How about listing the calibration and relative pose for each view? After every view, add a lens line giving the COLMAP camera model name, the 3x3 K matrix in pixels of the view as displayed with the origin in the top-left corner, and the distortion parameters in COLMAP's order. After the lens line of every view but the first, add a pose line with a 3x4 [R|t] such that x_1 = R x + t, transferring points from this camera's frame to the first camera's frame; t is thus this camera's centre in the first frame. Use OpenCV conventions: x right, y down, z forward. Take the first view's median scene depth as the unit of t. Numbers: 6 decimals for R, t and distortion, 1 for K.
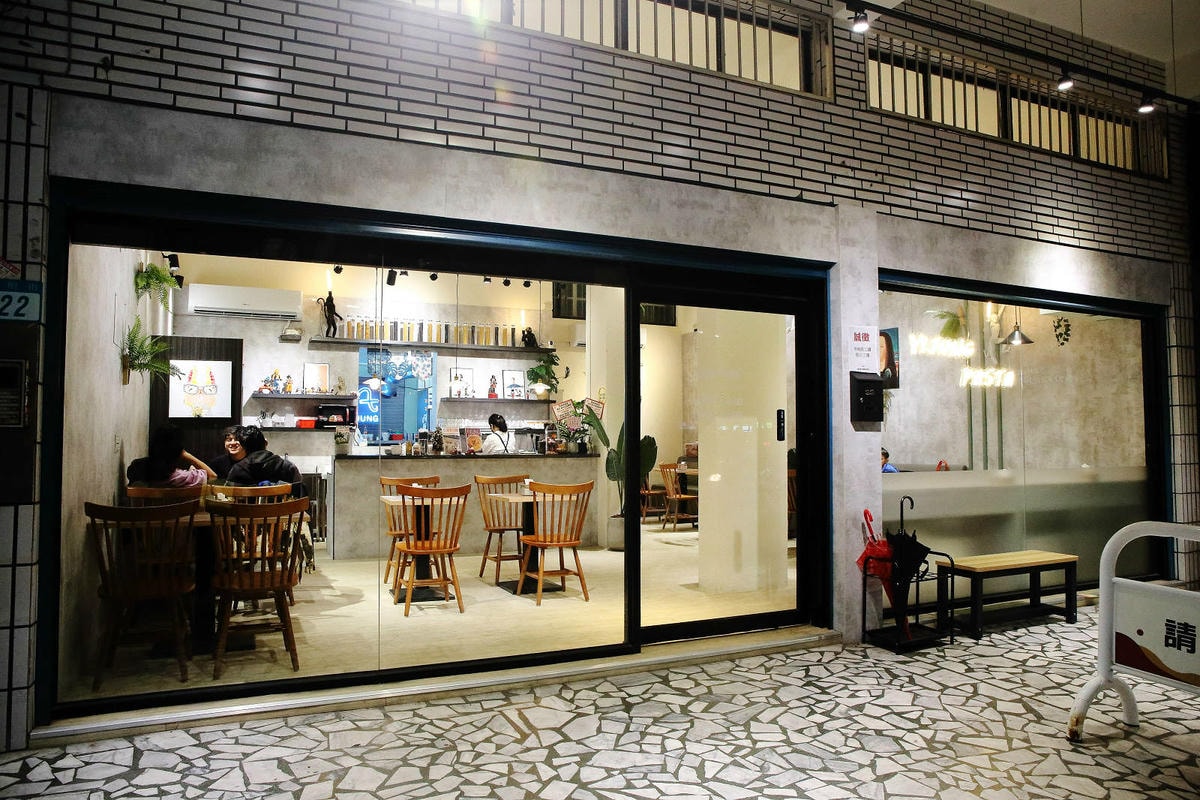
lens RADIAL K [[806.6, 0, 600.0], [0, 806.6, 400.0], [0, 0, 1]] dist [-0.106865, 0.082916]
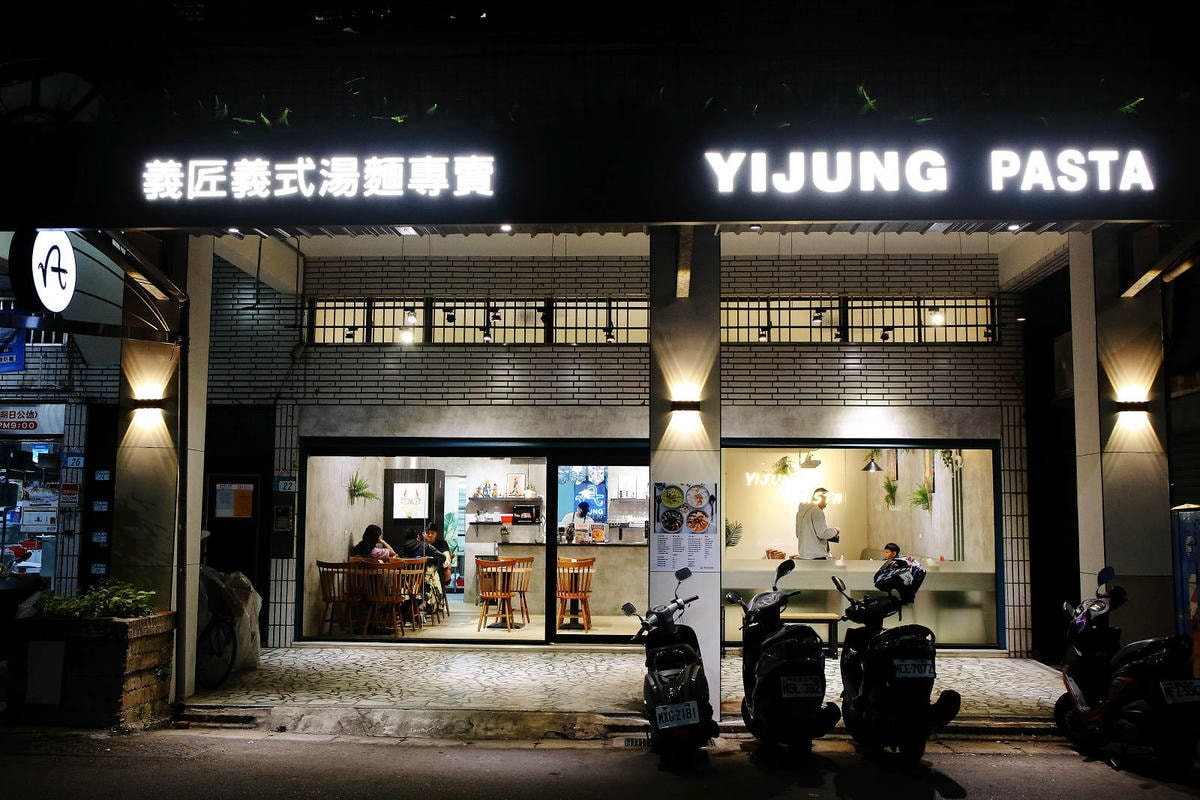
lens RADIAL K [[1162.2, 0, 596.6], [0, 1162.2, 421.1], [0, 0, 1]] dist [-0.038751, 0.000900]
pose [[0.887213, -0.031368, -0.460293, 1.333042], [0.014085, 0.999063, -0.040934, -0.105569], [0.461145, 0.029834, 0.886823, -1.352060]]
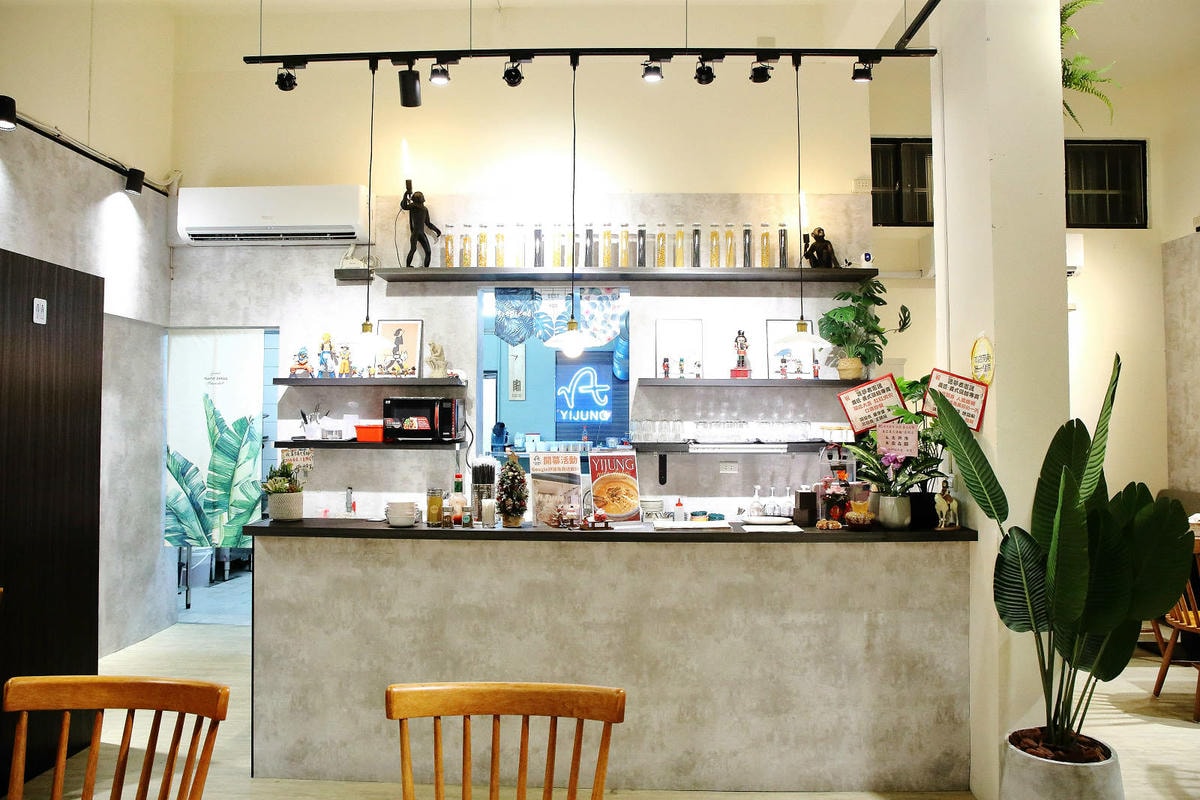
lens RADIAL K [[806.6, 0, 600.0], [0, 806.6, 400.0], [0, 0, 1]] dist [-0.106865, 0.082916]
pose [[0.894849, -0.010441, -0.446247, 0.012128], [0.018179, 0.999749, 0.013063, 0.006747], [0.445999, -0.019802, 0.894814, 1.143402]]
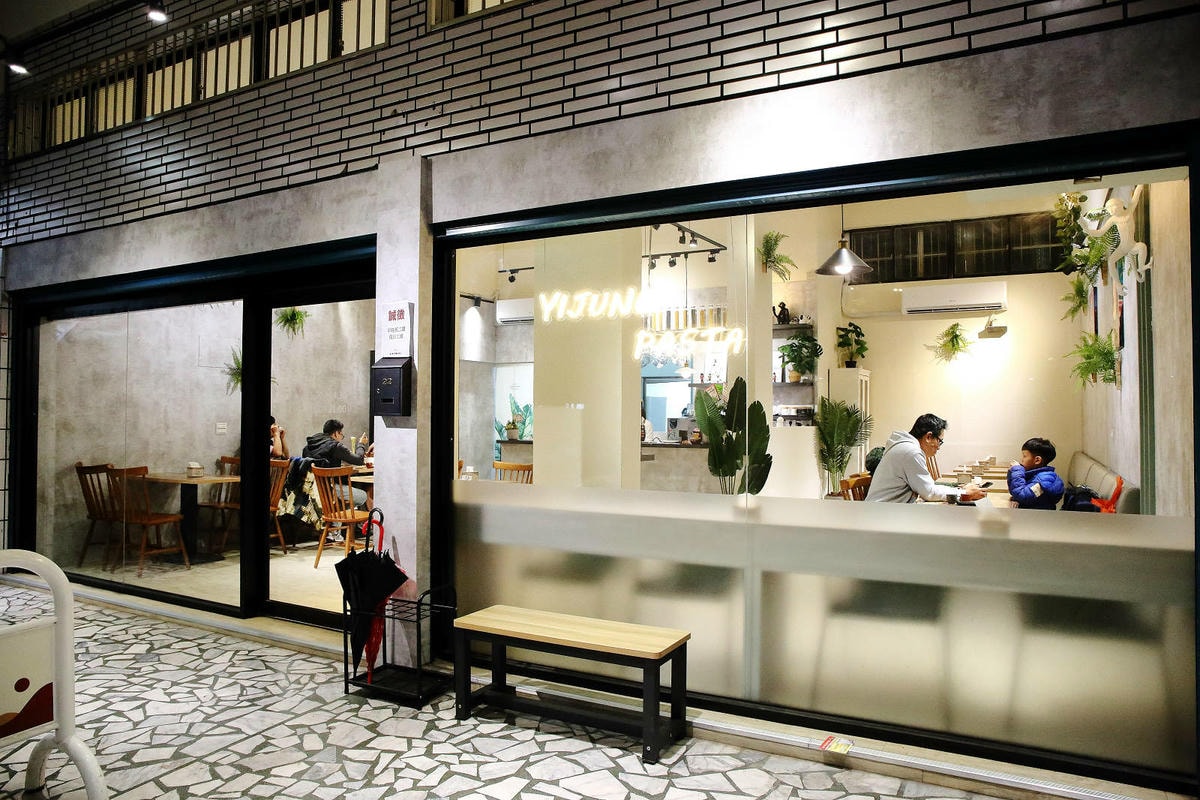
lens RADIAL K [[806.6, 0, 600.0], [0, 806.6, 400.0], [0, 0, 1]] dist [-0.106865, 0.082916]
pose [[0.594487, -0.013764, -0.803987, 1.119918], [0.034542, 0.999368, 0.008433, 0.009961], [0.803363, -0.032785, 0.594587, 0.665010]]
